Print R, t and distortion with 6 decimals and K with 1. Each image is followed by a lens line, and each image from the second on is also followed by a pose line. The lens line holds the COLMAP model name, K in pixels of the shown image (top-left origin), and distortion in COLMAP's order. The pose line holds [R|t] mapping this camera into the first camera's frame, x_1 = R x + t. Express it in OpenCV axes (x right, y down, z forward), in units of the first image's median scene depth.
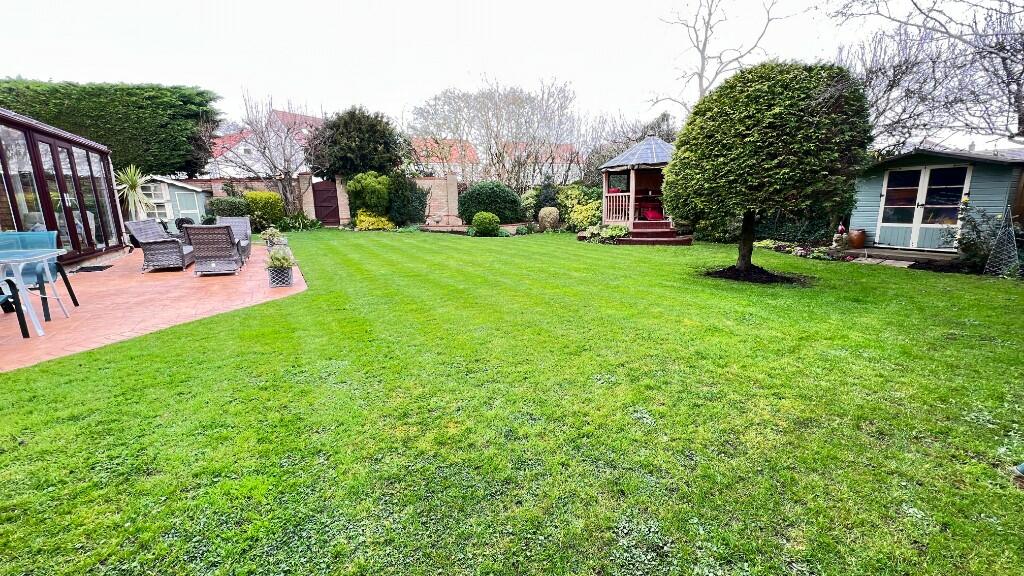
lens RADIAL K [[410.3, 0, 508.9], [0, 410.3, 286.6], [0, 0, 1]] dist [-0.000826, 0.000135]
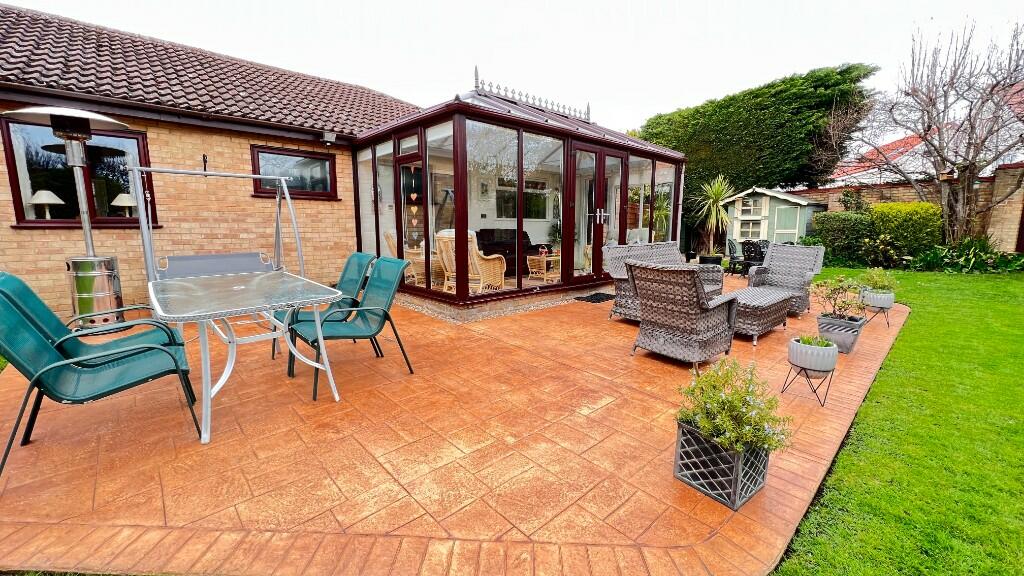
lens RADIAL K [[410.3, 0, 514.4], [0, 410.3, 283.4], [0, 0, 1]] dist [-0.000826, 0.000135]
pose [[0.232305, 0.149950, -0.961015, -0.132679], [-0.199153, 0.974444, 0.103905, -0.062589], [0.952036, 0.167252, 0.256232, 0.314563]]
